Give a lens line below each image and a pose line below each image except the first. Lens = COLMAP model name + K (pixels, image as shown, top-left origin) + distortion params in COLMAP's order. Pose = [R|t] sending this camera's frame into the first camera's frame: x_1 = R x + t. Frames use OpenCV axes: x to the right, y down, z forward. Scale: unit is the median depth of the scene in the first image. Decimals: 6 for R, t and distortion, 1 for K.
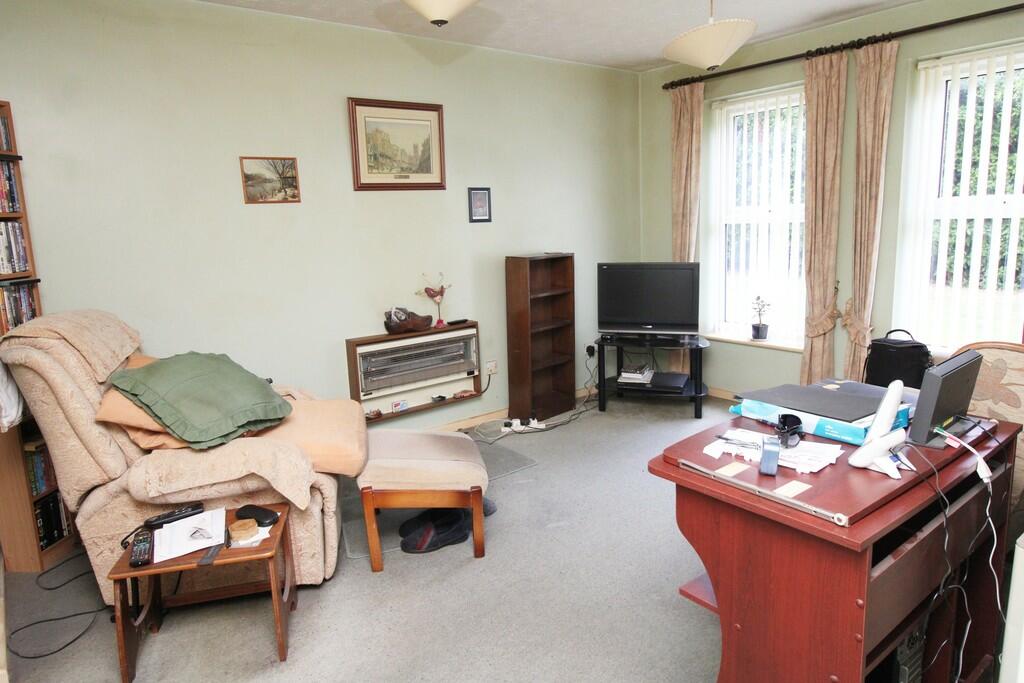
lens RADIAL K [[654.9, 0, 538.9], [0, 654.9, 320.7], [0, 0, 1]] dist [0.031240, 0.000229]
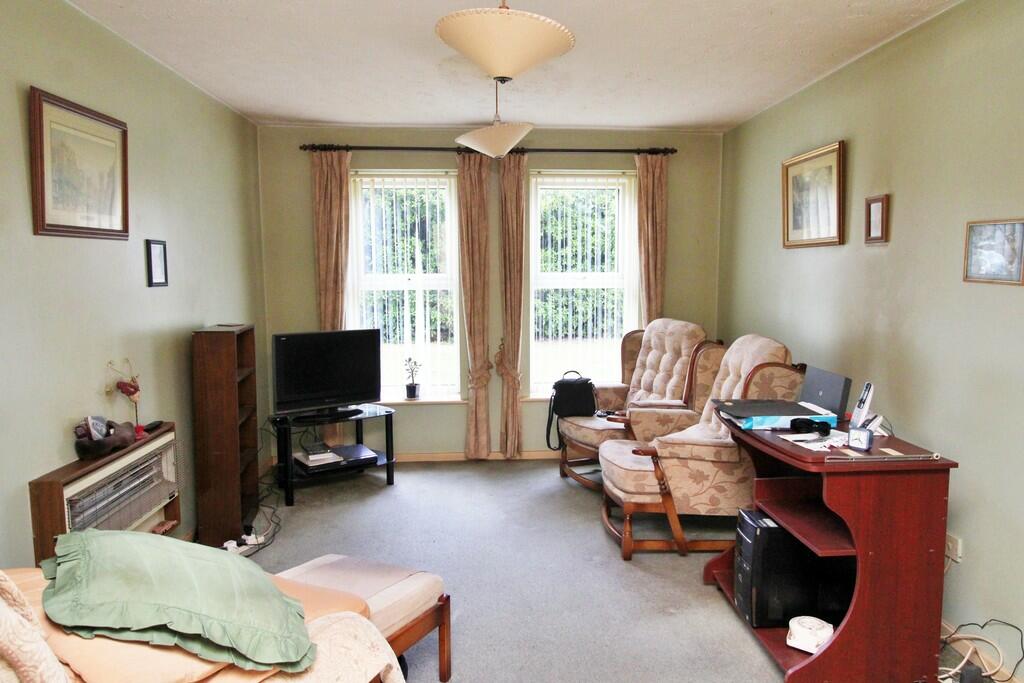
lens RADIAL K [[654.9, 0, 538.9], [0, 654.9, 320.7], [0, 0, 1]] dist [0.031240, 0.000229]
pose [[0.568114, -0.032649, 0.822302, -0.439160], [0.113500, 0.992772, -0.038998, -0.033299], [-0.815086, 0.115487, 0.567713, 0.226500]]
